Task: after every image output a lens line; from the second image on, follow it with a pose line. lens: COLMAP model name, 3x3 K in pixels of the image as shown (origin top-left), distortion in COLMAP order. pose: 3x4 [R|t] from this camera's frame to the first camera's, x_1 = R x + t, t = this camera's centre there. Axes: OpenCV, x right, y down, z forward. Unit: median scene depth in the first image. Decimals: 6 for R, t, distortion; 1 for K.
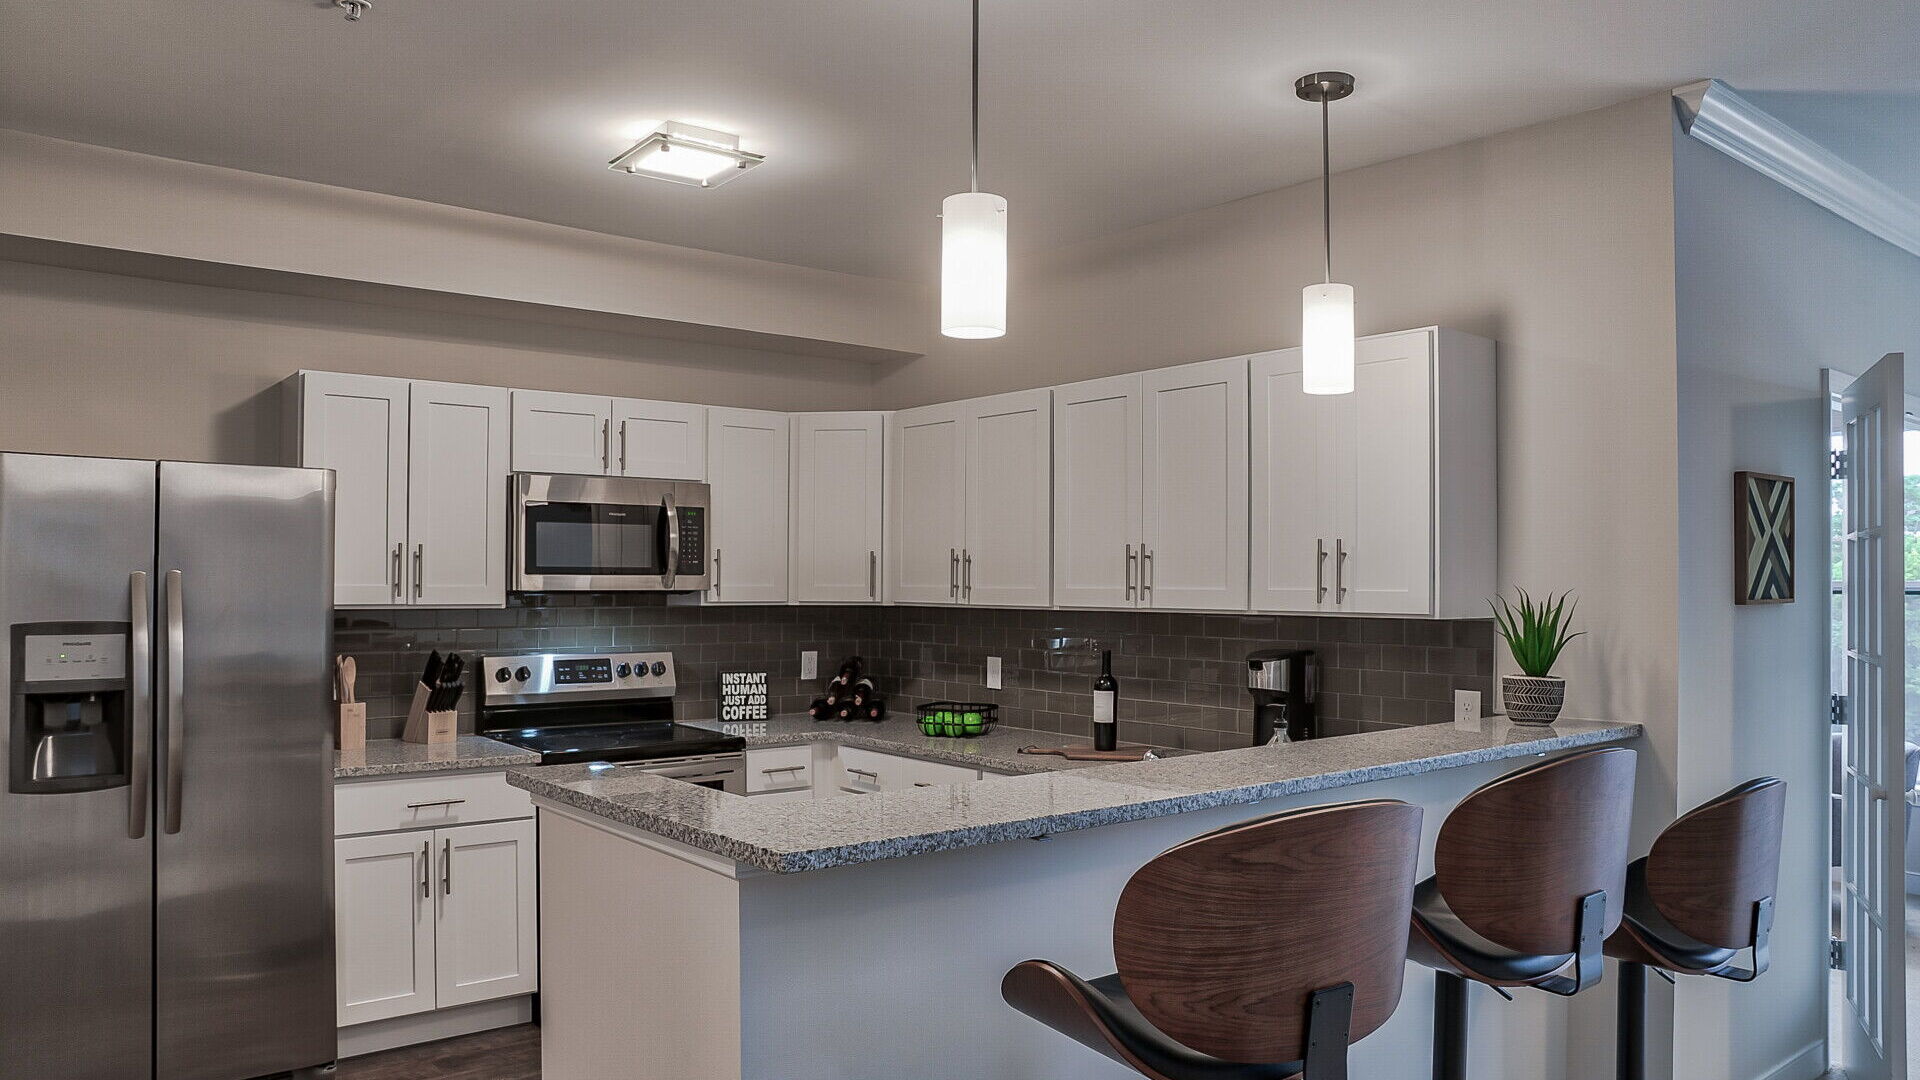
lens RADIAL K [[1326.3, 0, 960.0], [0, 1326.3, 540.0], [0, 0, 1]] dist [-0.091725, 0.000133]
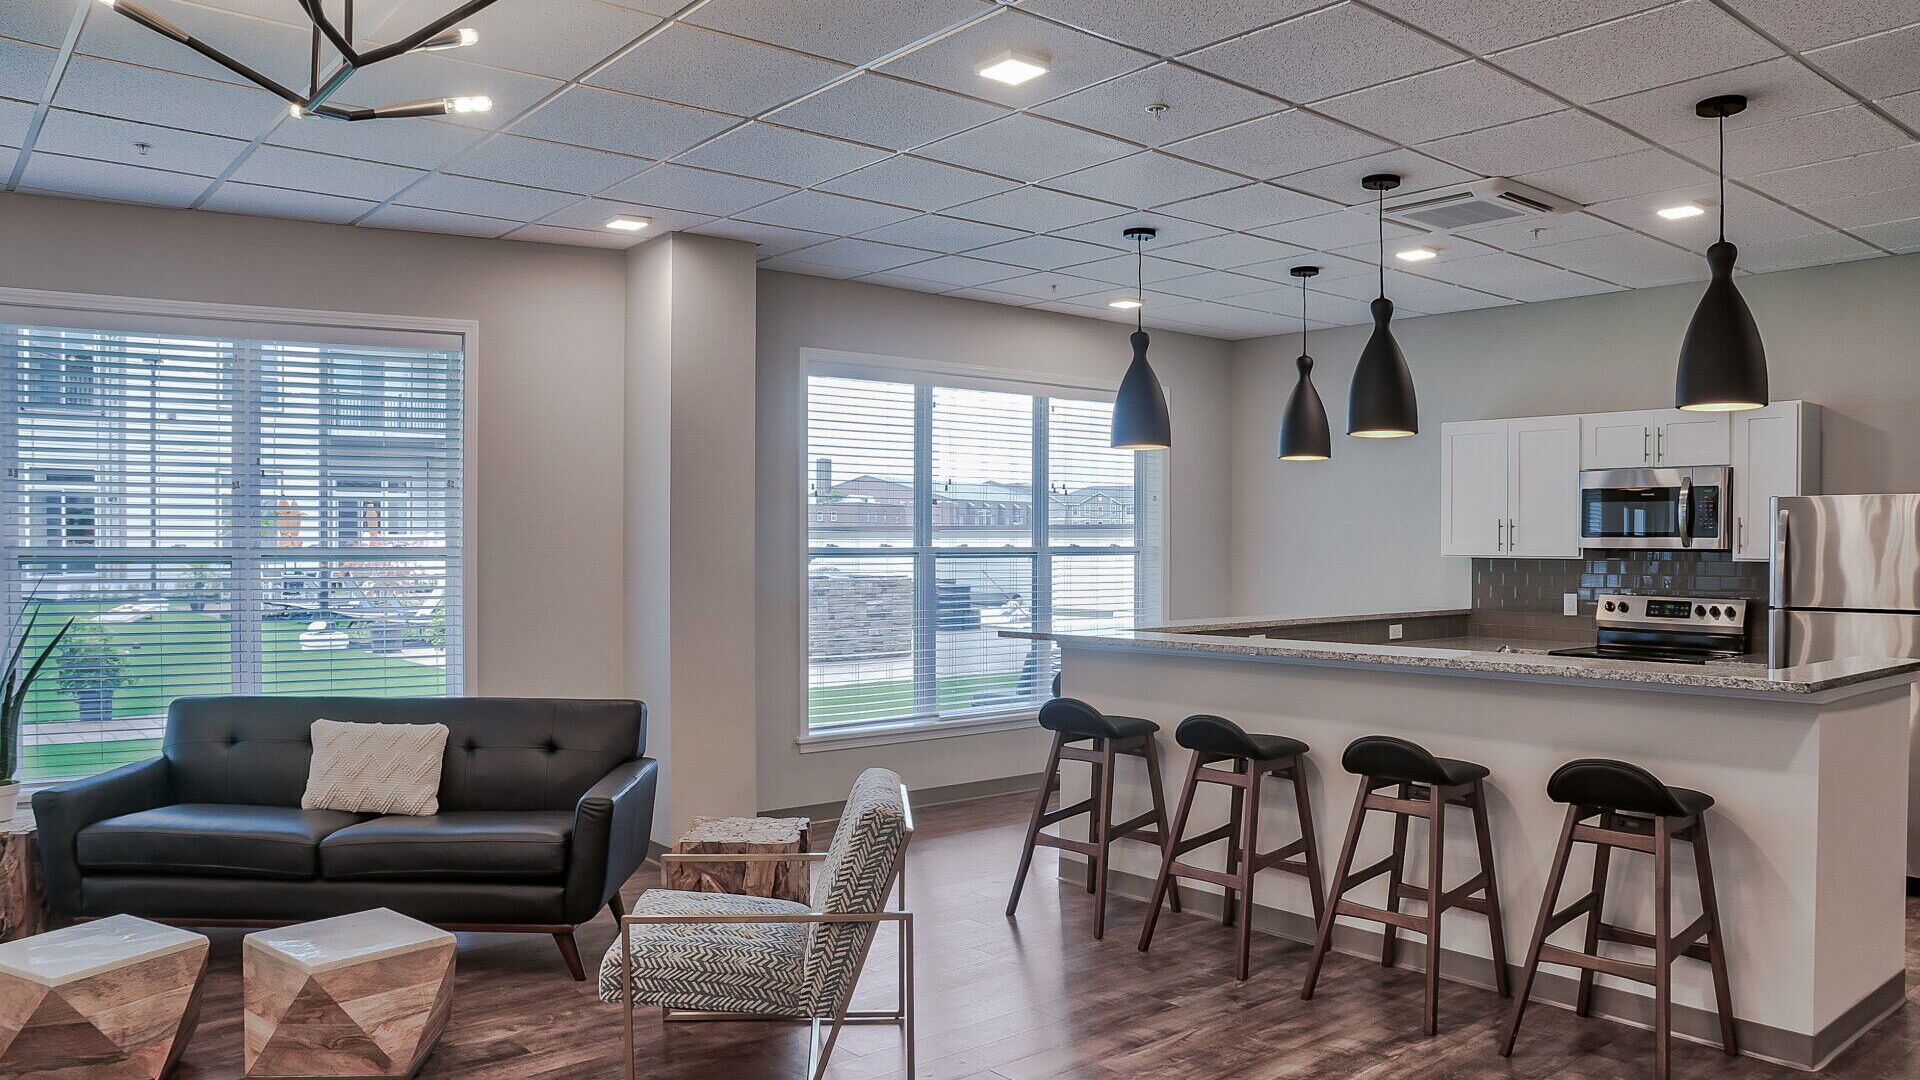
lens RADIAL K [[1326.3, 0, 960.0], [0, 1326.3, 540.0], [0, 0, 1]] dist [-0.091725, 0.000133]
pose [[0.026987, 0.001904, -0.999634, 1.071090], [0.018110, 0.999833, 0.002393, 0.011987], [0.999472, -0.018168, 0.026948, 0.236877]]
